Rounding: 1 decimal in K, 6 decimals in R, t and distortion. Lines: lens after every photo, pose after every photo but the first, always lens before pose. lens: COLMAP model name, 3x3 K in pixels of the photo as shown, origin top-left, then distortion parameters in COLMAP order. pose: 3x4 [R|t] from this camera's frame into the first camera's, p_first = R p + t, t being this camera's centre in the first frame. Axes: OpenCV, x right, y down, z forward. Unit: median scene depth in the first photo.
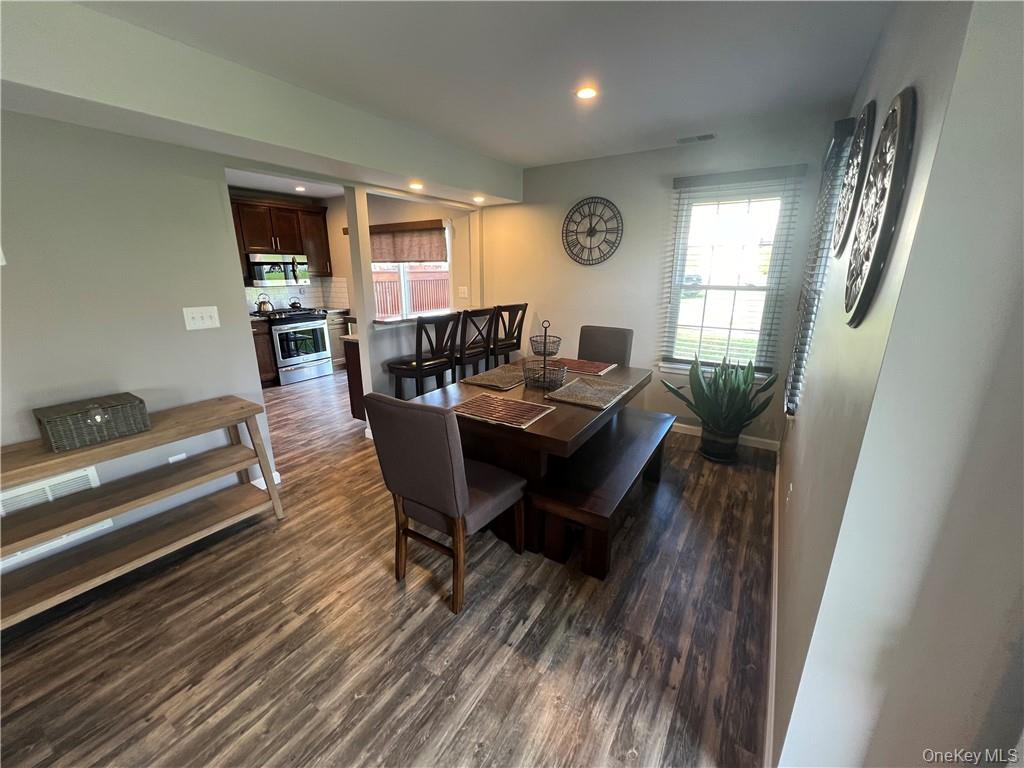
lens RADIAL K [[412.9, 0, 511.5], [0, 412.9, 384.8], [0, 0, 1]] dist [-0.000426, 0.000506]
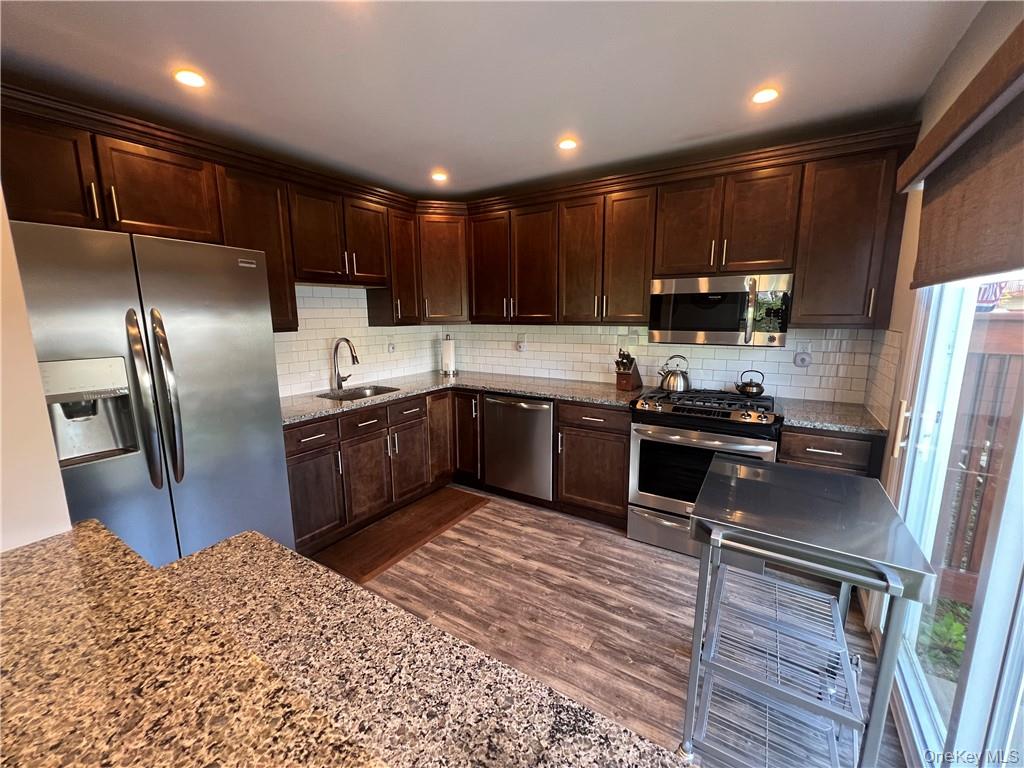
lens RADIAL K [[412.9, 0, 512.1], [0, 412.9, 382.7], [0, 0, 1]] dist [-0.000426, 0.000506]
pose [[-0.005916, 0.169995, -0.985427, -0.100642], [-0.265049, 0.949932, 0.165463, -0.221356], [0.964217, 0.262165, 0.039437, 0.801091]]
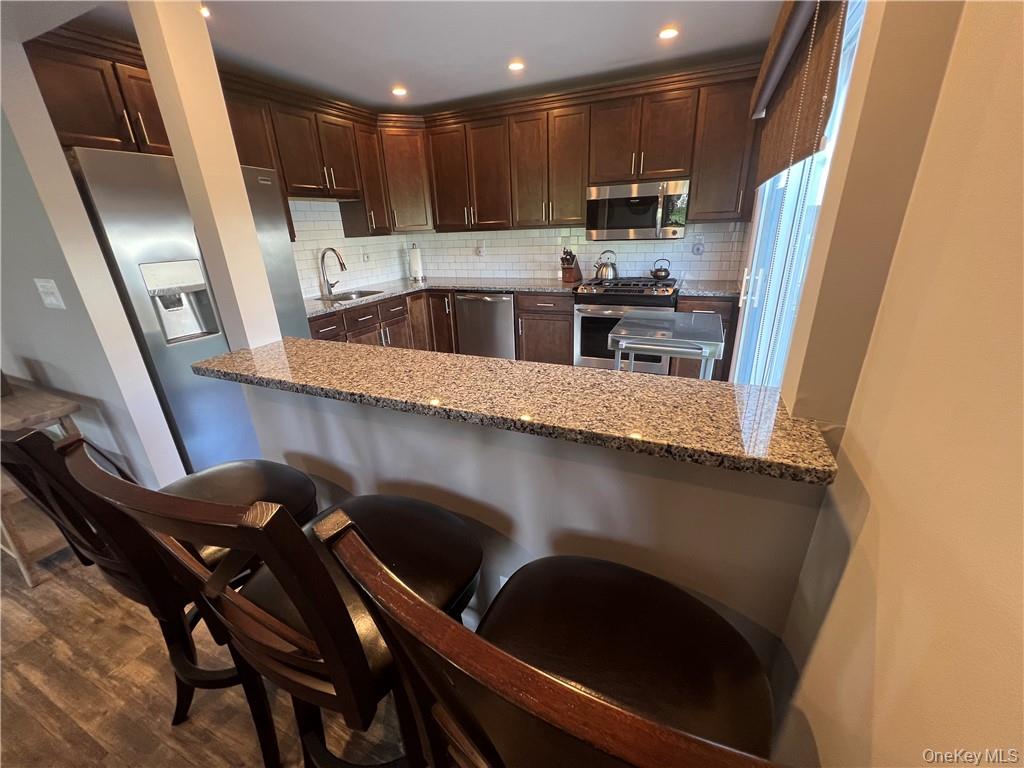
lens RADIAL K [[412.9, 0, 510.1], [0, 412.9, 382.5], [0, 0, 1]] dist [-0.000426, 0.000506]
pose [[0.132150, 0.350480, -0.927200, 0.044523], [-0.232315, 0.920302, 0.314761, -0.200673], [0.963621, 0.173807, 0.203039, 0.764605]]
